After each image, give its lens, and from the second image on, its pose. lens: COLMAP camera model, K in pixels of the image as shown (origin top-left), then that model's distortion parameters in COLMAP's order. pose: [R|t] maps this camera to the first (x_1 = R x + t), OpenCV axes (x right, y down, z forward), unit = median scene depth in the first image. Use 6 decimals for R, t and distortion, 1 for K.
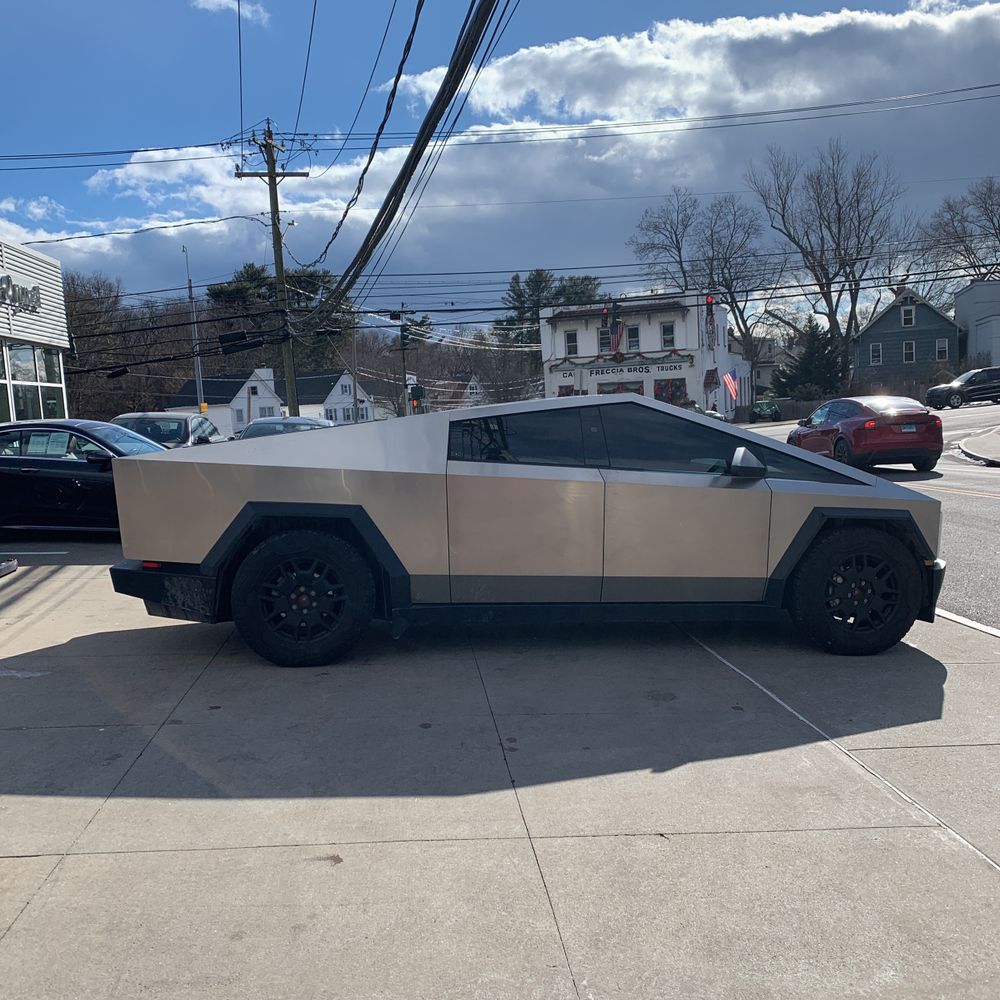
lens RADIAL K [[1039.8, 0, 500.0], [0, 1039.8, 500.0], [0, 0, 1]] dist [-0.006302, 0.001392]
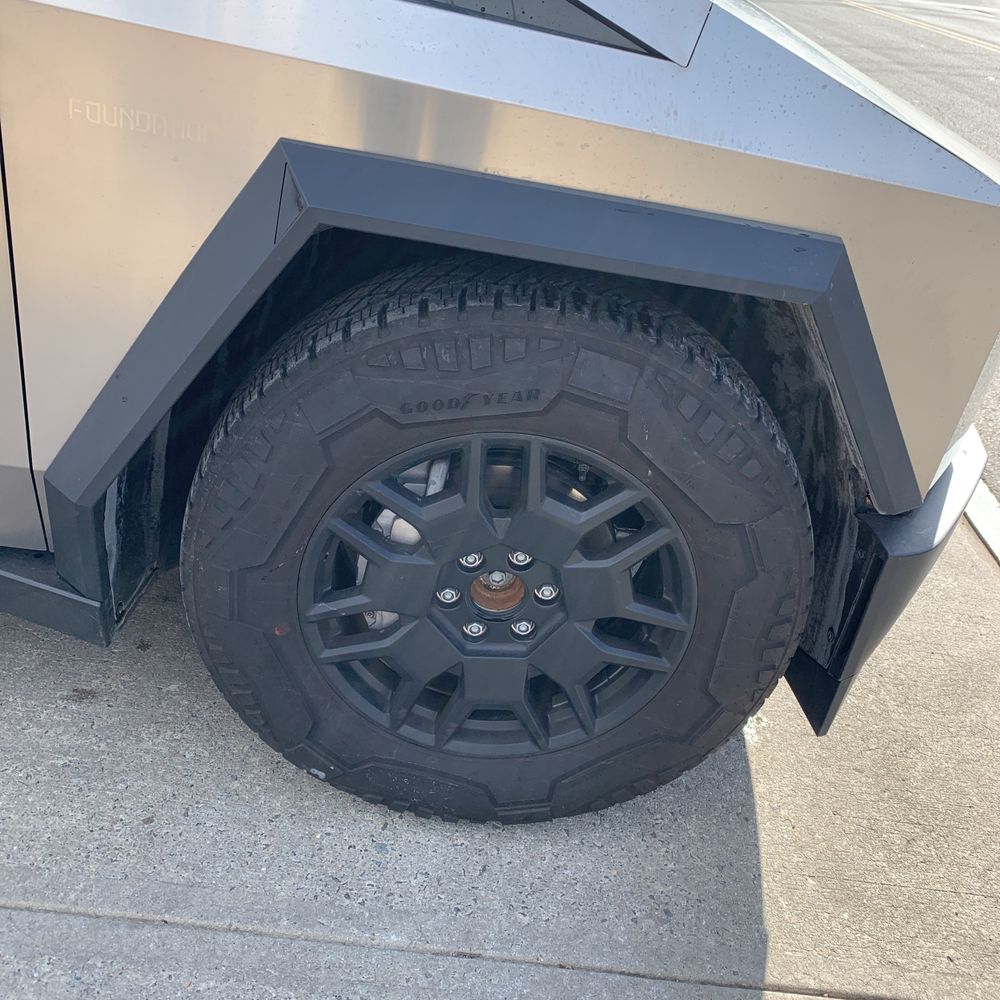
lens RADIAL K [[1030.9, 0, 500.0], [0, 1030.9, 500.0], [0, 0, 1]] dist [0.176687, -0.439419]
pose [[0.986371, 0.160850, -0.034642, 0.112152], [-0.129590, 0.889183, 0.438816, -0.006676], [0.101387, -0.428346, 0.897909, 0.261887]]
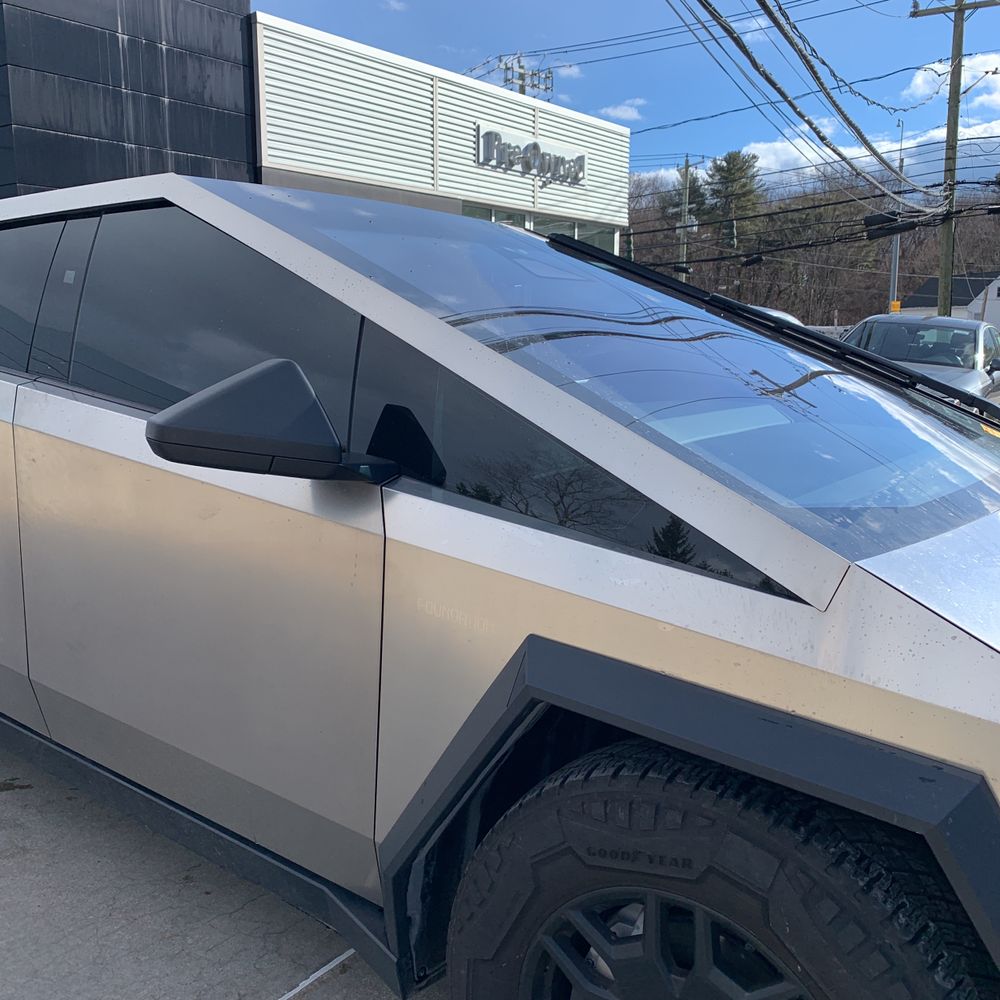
lens RADIAL K [[1039.8, 0, 500.0], [0, 1039.8, 500.0], [0, 0, 1]] dist [-0.006302, 0.001392]
pose [[0.745981, 0.157886, -0.646981, 0.141548], [-0.097703, 0.986925, 0.128191, -0.017088], [0.658761, -0.032415, 0.751653, 0.259510]]
